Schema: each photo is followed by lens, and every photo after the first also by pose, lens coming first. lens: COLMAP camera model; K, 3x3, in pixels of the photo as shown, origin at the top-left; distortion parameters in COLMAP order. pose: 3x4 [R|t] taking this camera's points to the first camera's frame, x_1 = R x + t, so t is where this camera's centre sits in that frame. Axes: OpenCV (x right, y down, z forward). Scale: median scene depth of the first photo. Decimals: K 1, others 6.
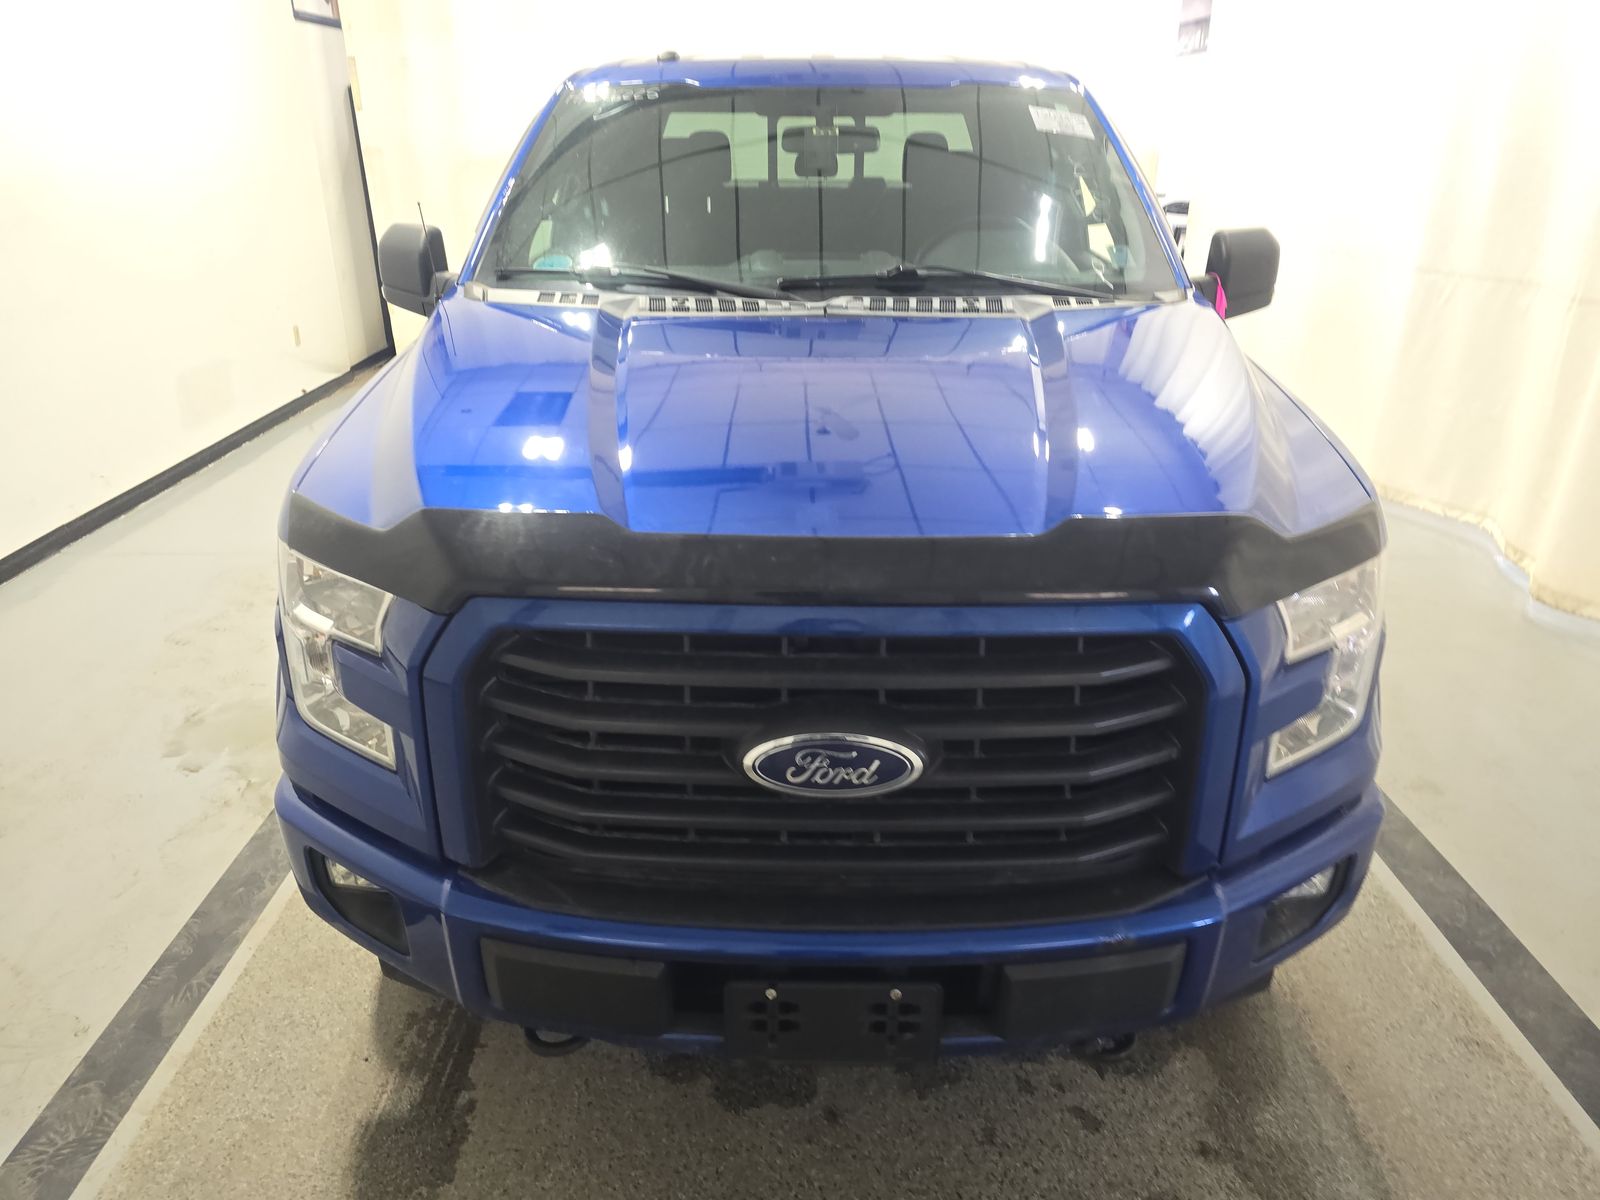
lens RADIAL K [[1103.5, 0, 800.0], [0, 1103.5, 600.0], [0, 0, 1]] dist [0.003925, -0.000830]
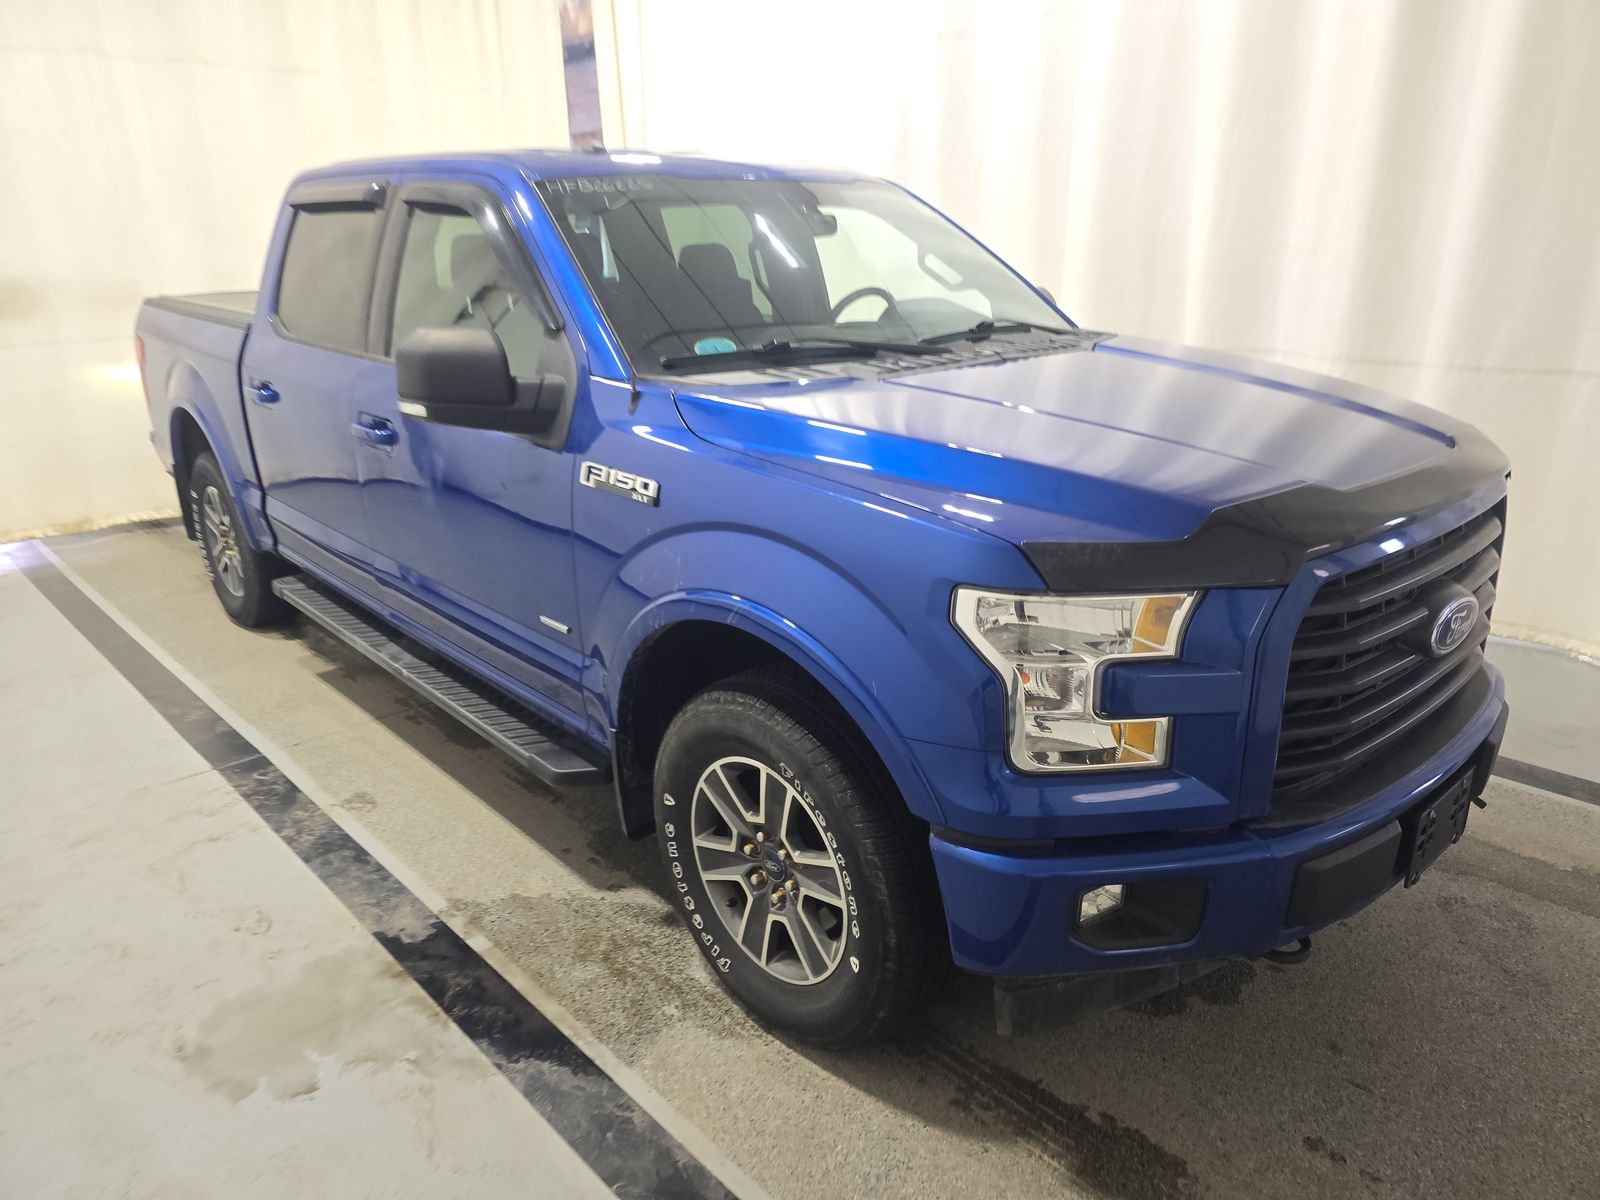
lens RADIAL K [[1103.5, 0, 800.0], [0, 1103.5, 600.0], [0, 0, 1]] dist [0.003925, -0.000830]
pose [[0.747663, -0.239085, 0.619547, -0.952405], [0.295926, 0.955142, 0.011472, -0.093032], [-0.594498, 0.174763, 0.784876, 0.252223]]
